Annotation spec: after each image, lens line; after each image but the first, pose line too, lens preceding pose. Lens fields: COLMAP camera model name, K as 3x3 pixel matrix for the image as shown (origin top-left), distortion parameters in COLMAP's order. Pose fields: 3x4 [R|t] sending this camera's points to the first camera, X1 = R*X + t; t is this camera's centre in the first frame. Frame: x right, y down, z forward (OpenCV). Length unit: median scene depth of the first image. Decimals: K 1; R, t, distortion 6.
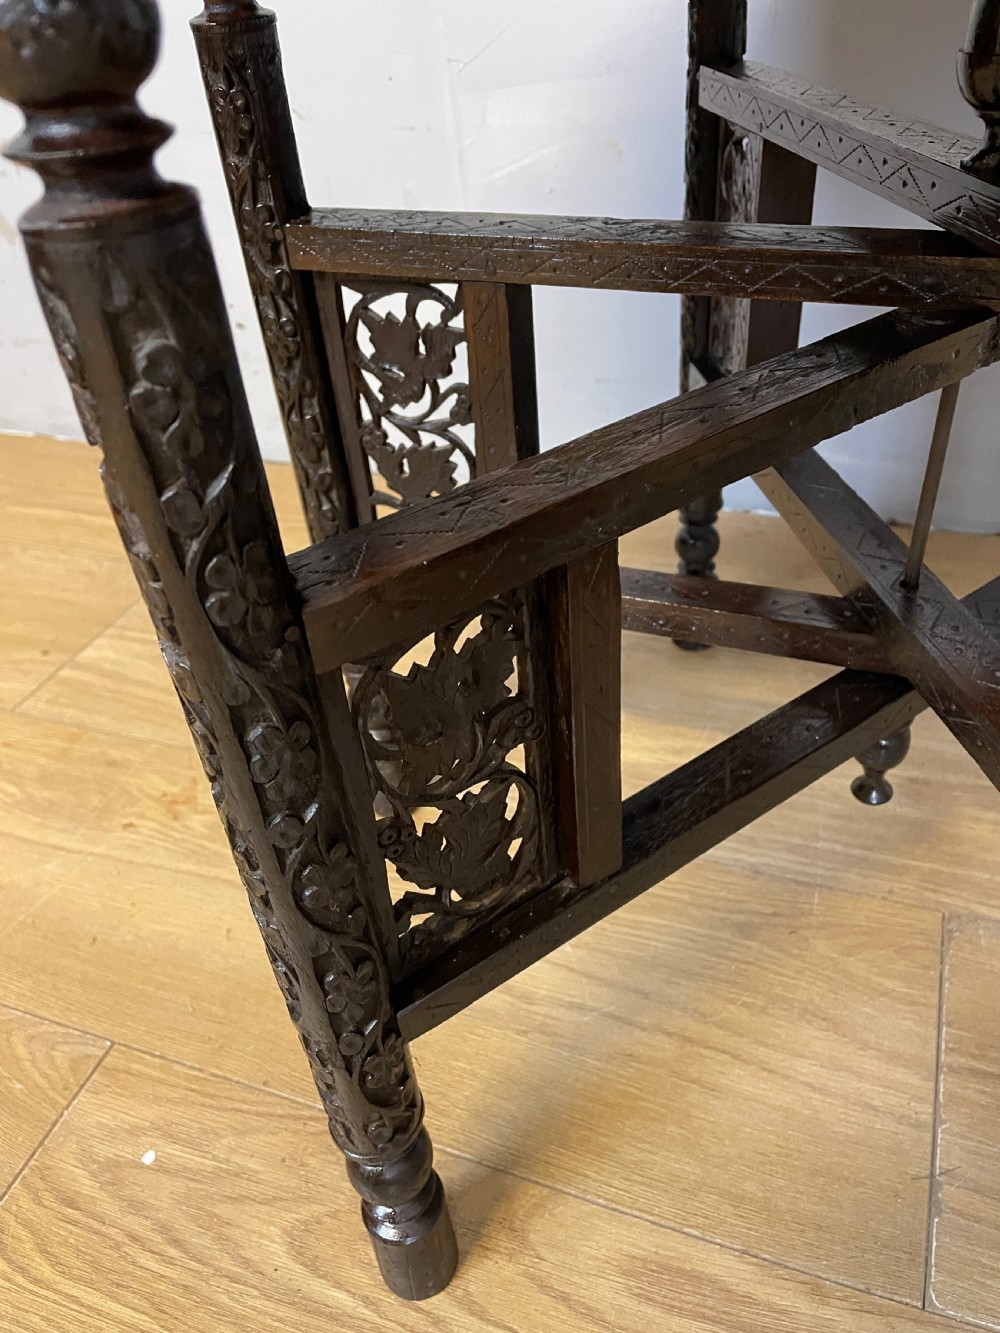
lens RADIAL K [[1014.1, 0, 493.4], [0, 1014.1, 671.9], [0, 0, 1]] dist [0.090133, -0.116576]
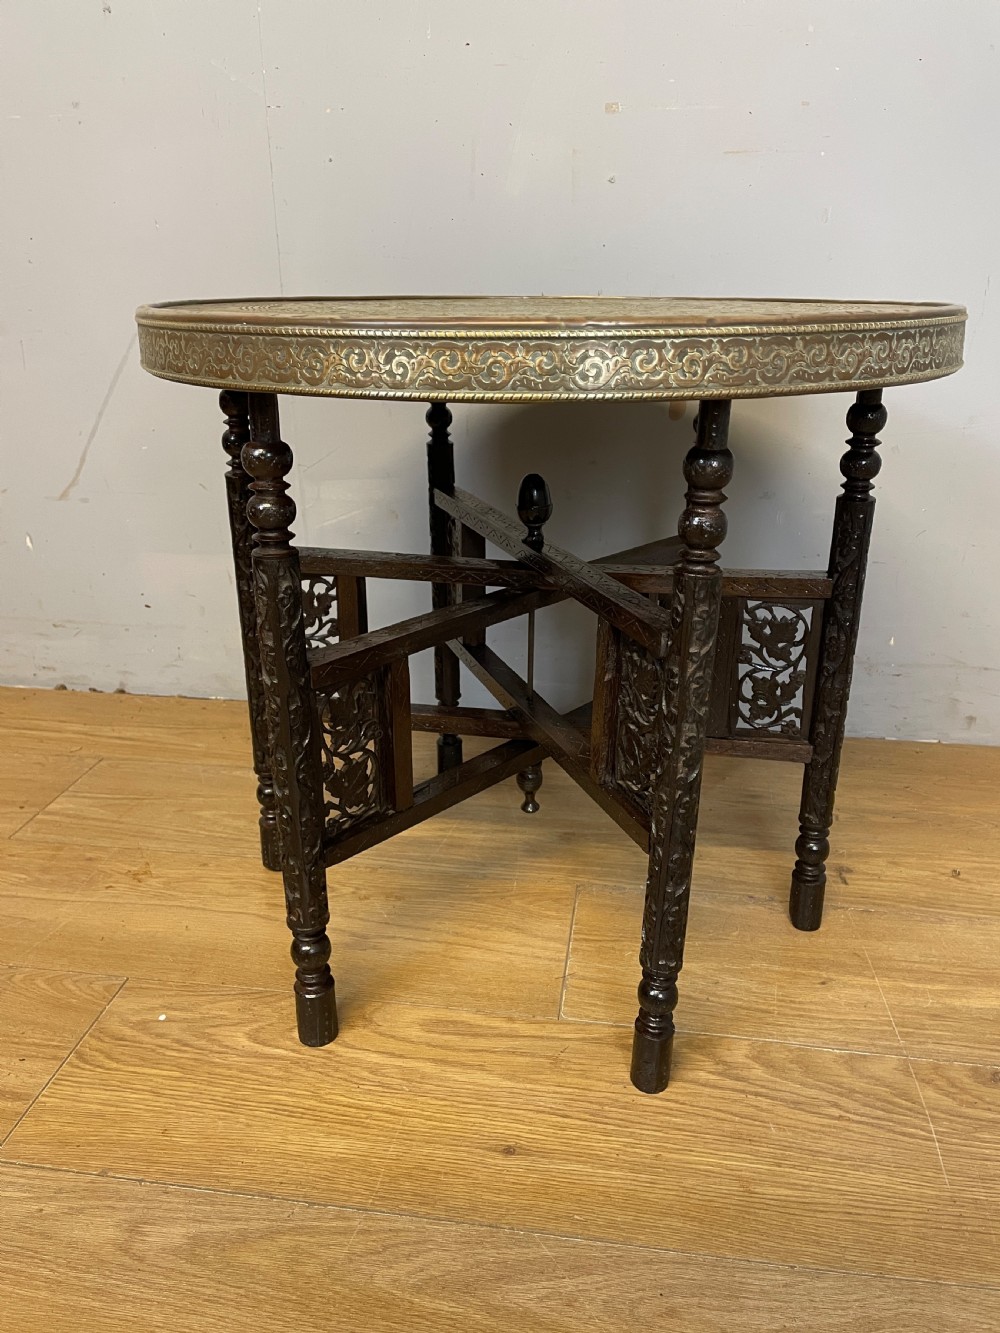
lens RADIAL K [[1014.1, 0, 502.7], [0, 1014.1, 664.1], [0, 0, 1]] dist [0.090133, -0.116576]
pose [[0.975045, -0.000787, 0.222007, -0.155481], [0.064930, 0.957281, -0.281775, 0.442962], [-0.212301, 0.289158, 0.933443, -1.073264]]
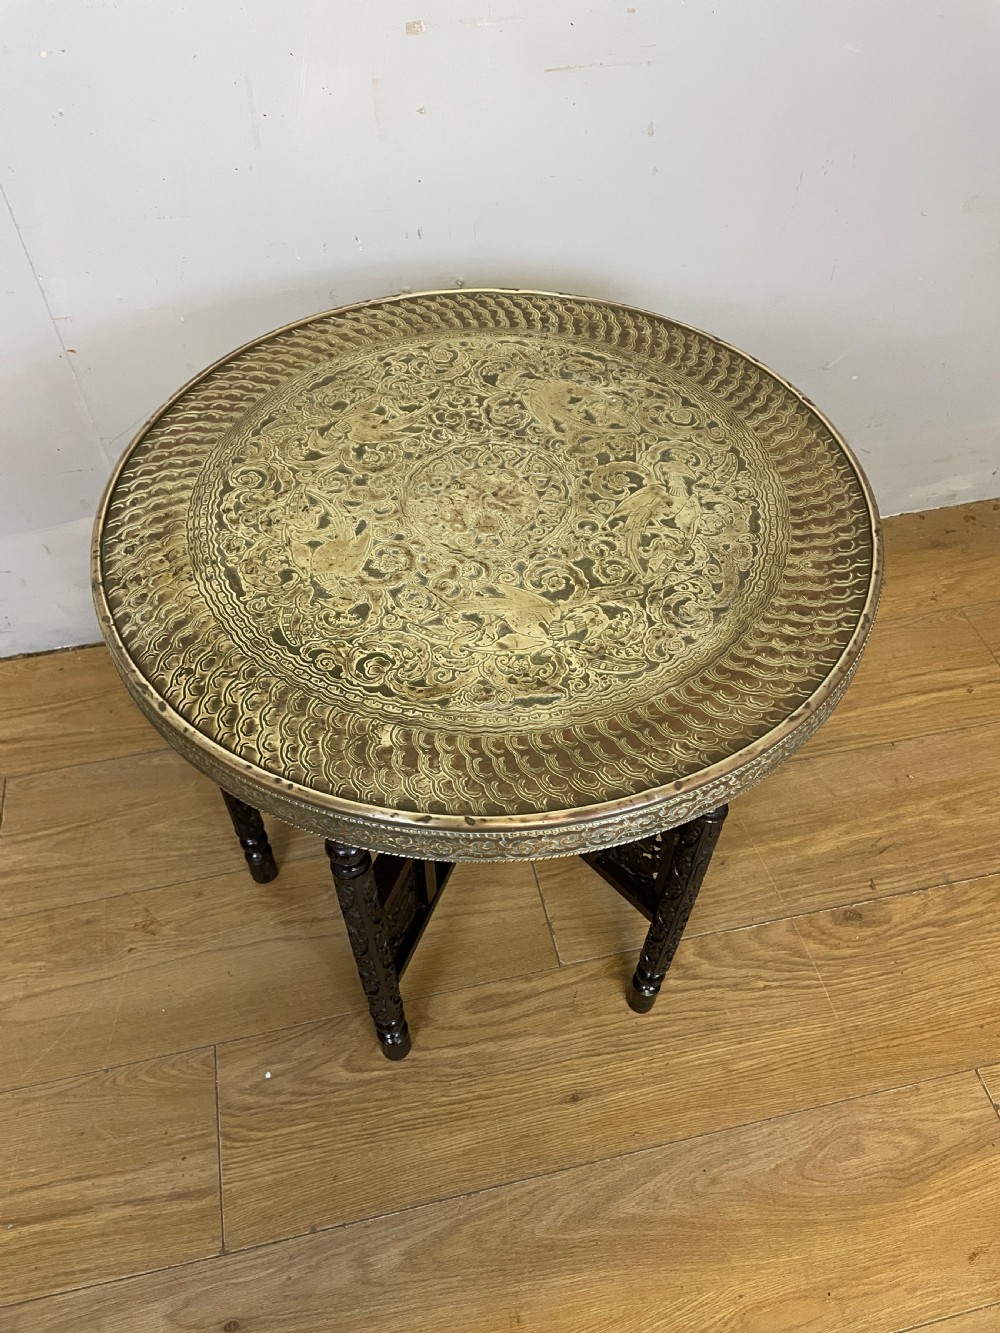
lens RADIAL K [[1014.1, 0, 503.0], [0, 1014.1, 658.7], [0, 0, 1]] dist [0.090133, -0.116576]
pose [[0.831892, -0.371312, 0.412411, -0.522489], [0.280683, 0.922633, 0.264510, -0.888235], [-0.478720, -0.104287, 0.871752, -1.212096]]
